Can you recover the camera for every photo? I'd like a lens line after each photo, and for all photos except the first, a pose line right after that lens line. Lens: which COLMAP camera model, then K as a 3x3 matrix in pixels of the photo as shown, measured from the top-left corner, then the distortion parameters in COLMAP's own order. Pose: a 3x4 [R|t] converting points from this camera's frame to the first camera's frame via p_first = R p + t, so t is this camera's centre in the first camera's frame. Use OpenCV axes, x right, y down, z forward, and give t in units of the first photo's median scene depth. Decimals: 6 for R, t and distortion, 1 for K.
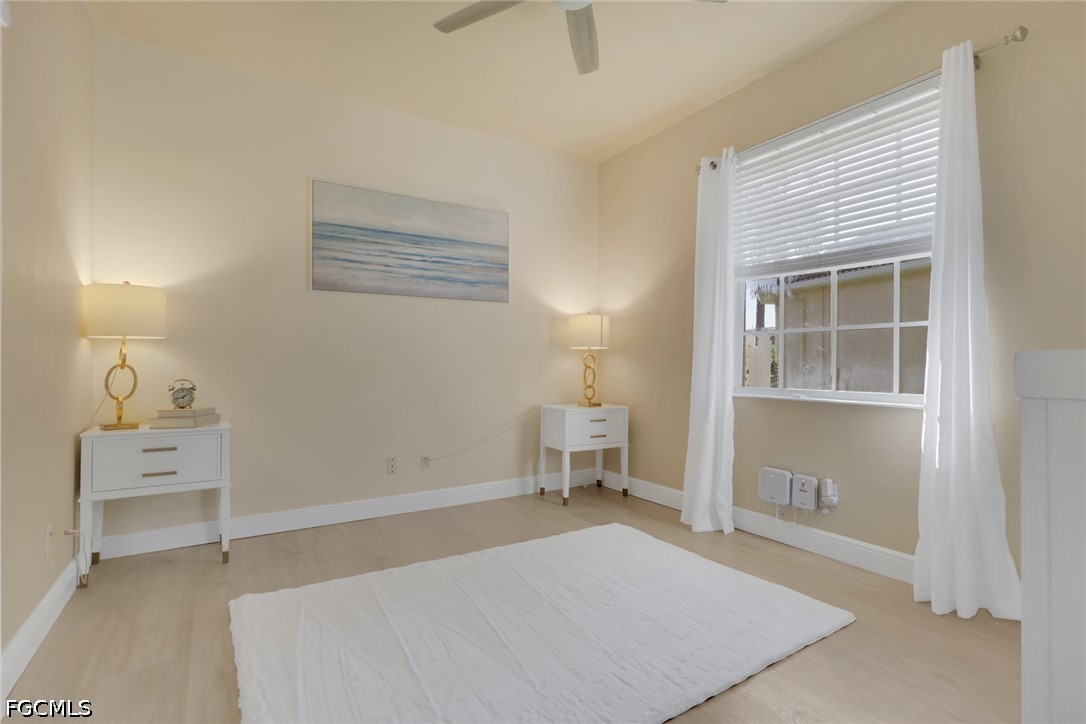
lens RADIAL K [[511.7, 0, 543.8], [0, 511.7, 361.7], [0, 0, 1]] dist [-0.005309, 0.001256]
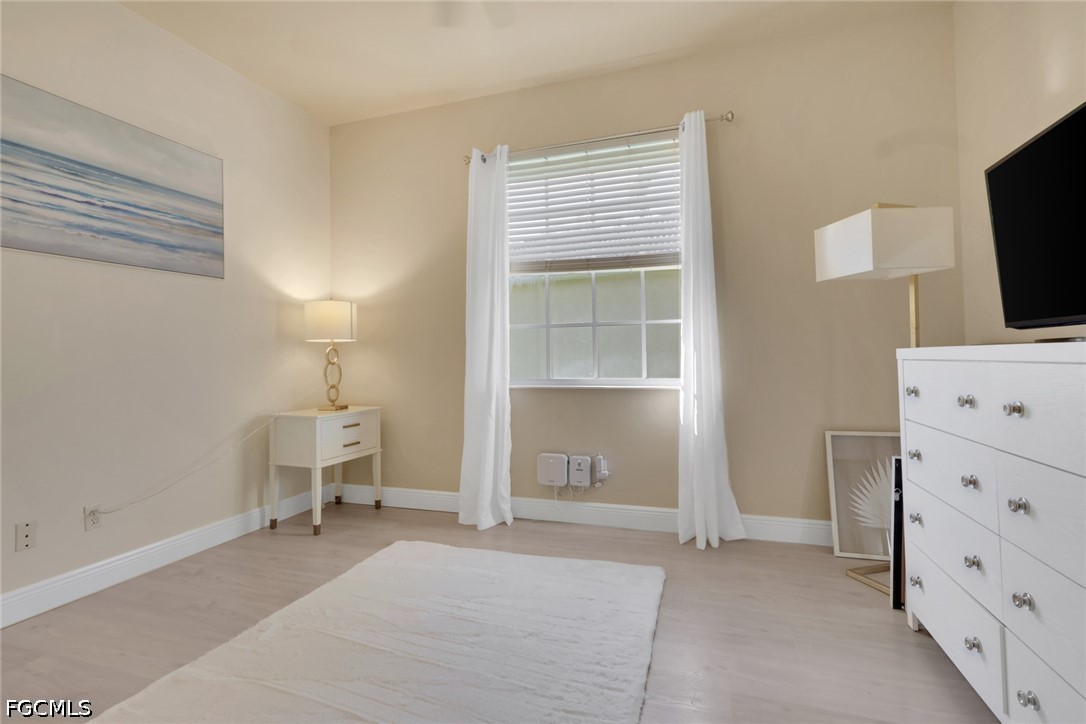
lens RADIAL K [[511.7, 0, 540.8], [0, 511.7, 345.0], [0, 0, 1]] dist [-0.005309, 0.001256]
pose [[0.772802, -0.000013, 0.634647, -0.214663], [0.014658, 0.999734, -0.017829, 0.000472], [-0.634478, 0.023081, 0.772596, 0.158085]]
